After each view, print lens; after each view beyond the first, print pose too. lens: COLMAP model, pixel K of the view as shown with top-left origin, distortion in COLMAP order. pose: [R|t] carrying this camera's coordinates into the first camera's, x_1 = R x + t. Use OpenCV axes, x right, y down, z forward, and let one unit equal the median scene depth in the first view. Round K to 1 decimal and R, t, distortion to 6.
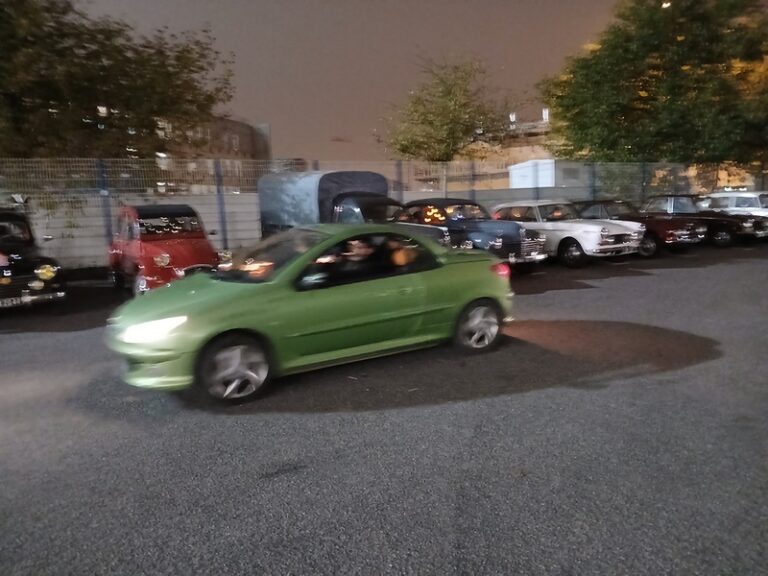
lens RADIAL K [[585.0, 0, 384.0], [0, 585.0, 288.0], [0, 0, 1]] dist [0.038968, -0.088698]
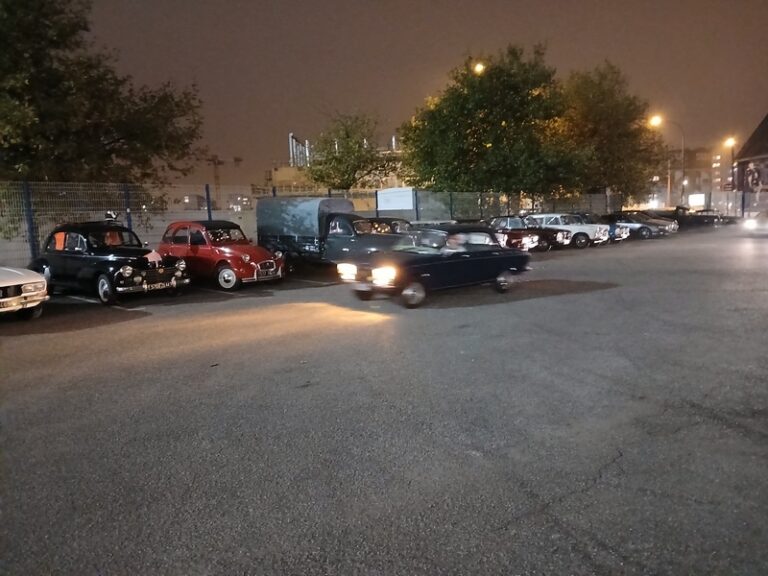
lens RADIAL K [[588.1, 0, 384.0], [0, 588.1, 288.0], [0, 0, 1]] dist [0.075863, -0.096358]
pose [[0.945273, -0.031924, 0.324715, -0.266200], [0.042273, 0.998797, -0.024865, 0.040656], [-0.323531, 0.037231, 0.945485, -0.260610]]
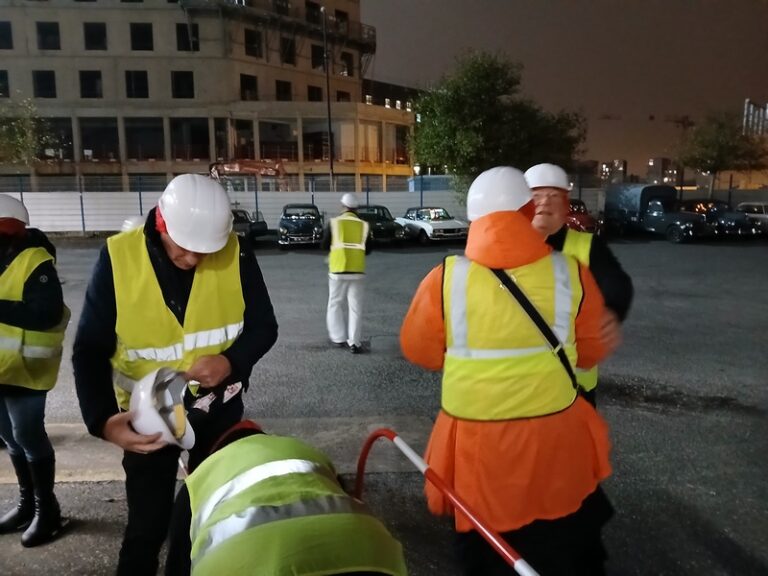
lens RADIAL K [[597.8, 0, 384.0], [0, 597.8, 288.0], [0, 0, 1]] dist [0.018066, -0.064956]
pose [[0.916596, 0.096307, -0.388041, -0.055887], [-0.082340, 0.995220, 0.052506, 0.083191], [0.391243, -0.016175, 0.920145, -0.843052]]
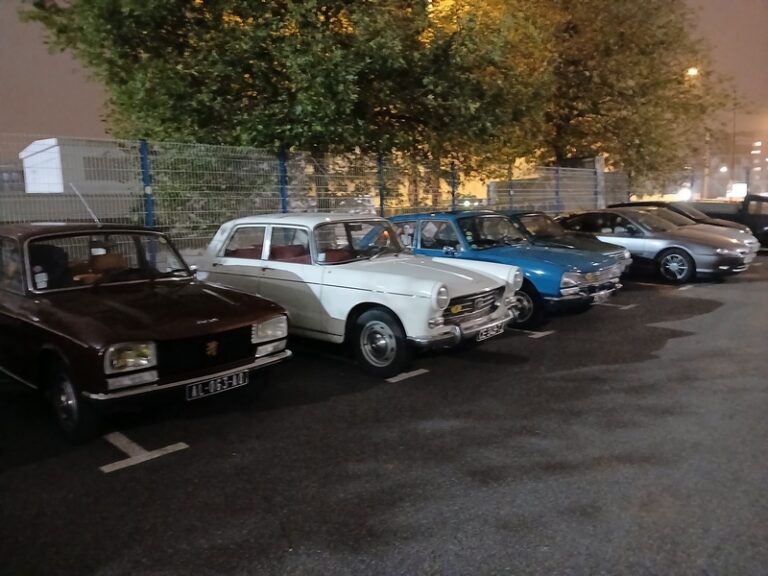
lens RADIAL K [[588.1, 0, 384.0], [0, 588.1, 288.0], [0, 0, 1]] dist [0.075863, -0.096358]
pose [[0.957541, -0.029830, 0.286751, 0.550730], [0.035108, 0.999295, -0.013281, -0.109528], [-0.286153, 0.022784, 0.957913, 0.619721]]
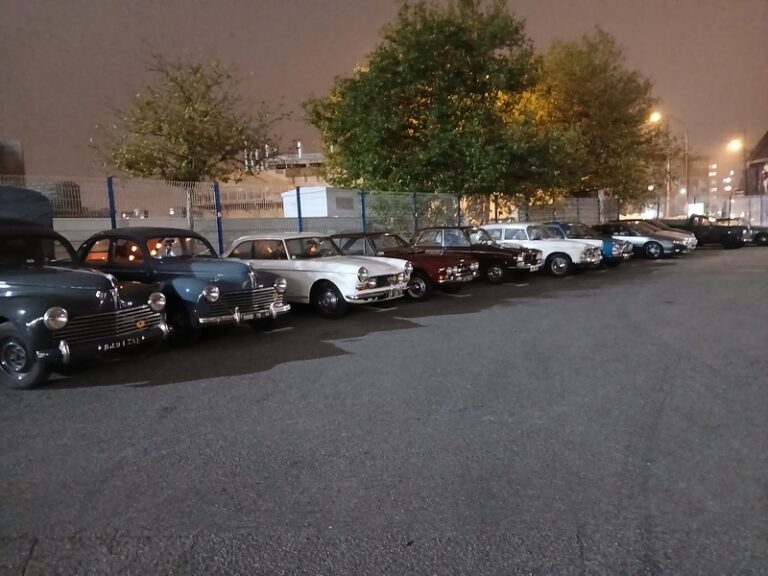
lens RADIAL K [[588.1, 0, 384.0], [0, 588.1, 288.0], [0, 0, 1]] dist [0.075863, -0.096358]
pose [[0.942778, -0.030340, 0.332039, 0.090086], [0.047788, 0.997865, -0.044507, -0.025178], [-0.329980, 0.057828, 0.942215, 0.161858]]
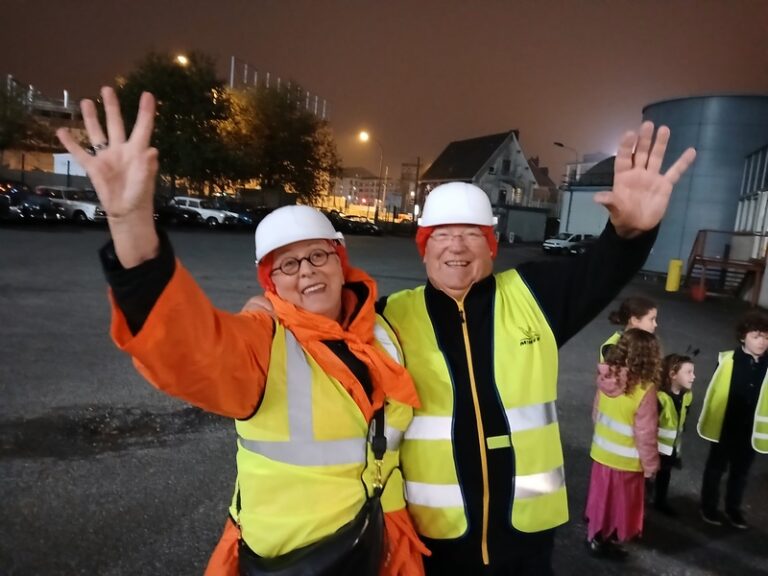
lens RADIAL K [[597.8, 0, 384.0], [0, 597.8, 288.0], [0, 0, 1]] dist [0.018066, -0.064956]
pose [[0.753469, 0.041073, 0.656200, -0.139618], [-0.055420, 0.998463, 0.001138, 0.075868], [-0.655144, -0.037224, 0.754586, -0.769740]]
